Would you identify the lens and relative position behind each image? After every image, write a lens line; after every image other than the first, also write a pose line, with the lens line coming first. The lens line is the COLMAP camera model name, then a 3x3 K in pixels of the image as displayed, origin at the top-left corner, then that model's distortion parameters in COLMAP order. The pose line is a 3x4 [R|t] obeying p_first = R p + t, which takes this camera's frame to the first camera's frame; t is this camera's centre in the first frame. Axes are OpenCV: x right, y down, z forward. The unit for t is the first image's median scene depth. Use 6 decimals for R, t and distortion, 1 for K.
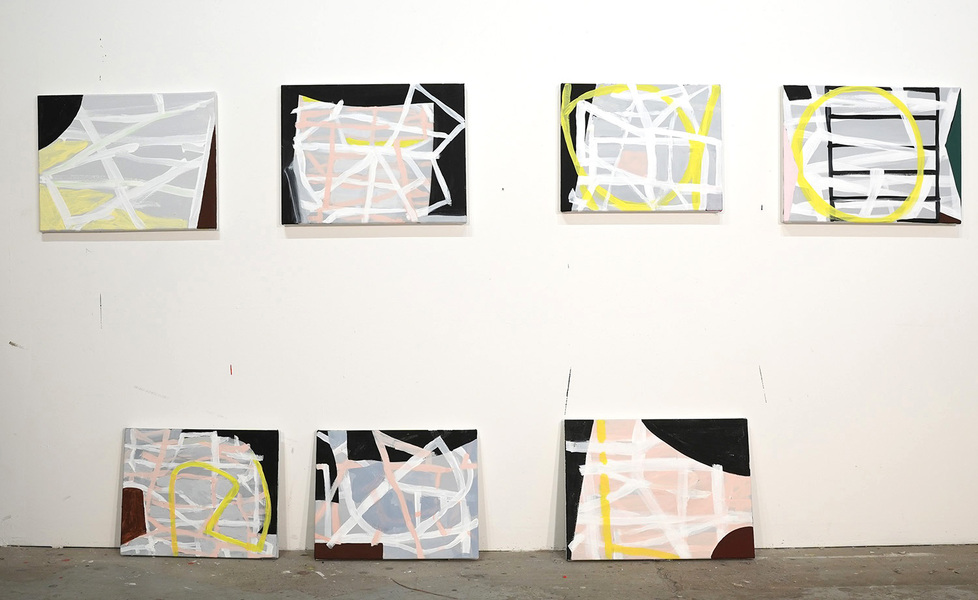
lens RADIAL K [[1088.4, 0, 489.0], [0, 1088.4, 299.5], [0, 0, 1]] dist [-0.114826, 0.000000]
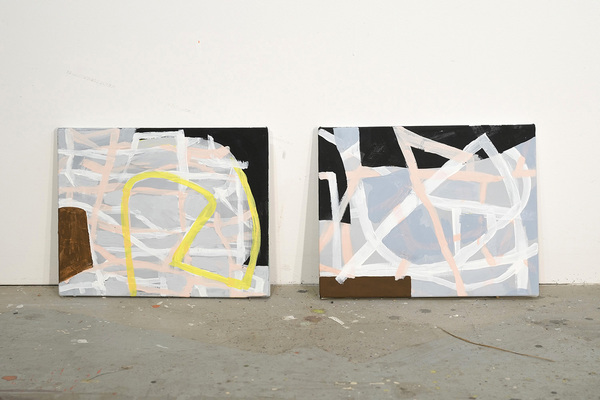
lens RADIAL K [[895.0, 0, 300.2], [0, 895.0, 199.5], [0, 0, 1]] dist [-0.002896, 0.000000]
pose [[0.999545, -0.004408, -0.029841, -0.156404], [0.009597, 0.984331, 0.176068, 0.062501], [0.028598, -0.176275, 0.983926, 0.394335]]
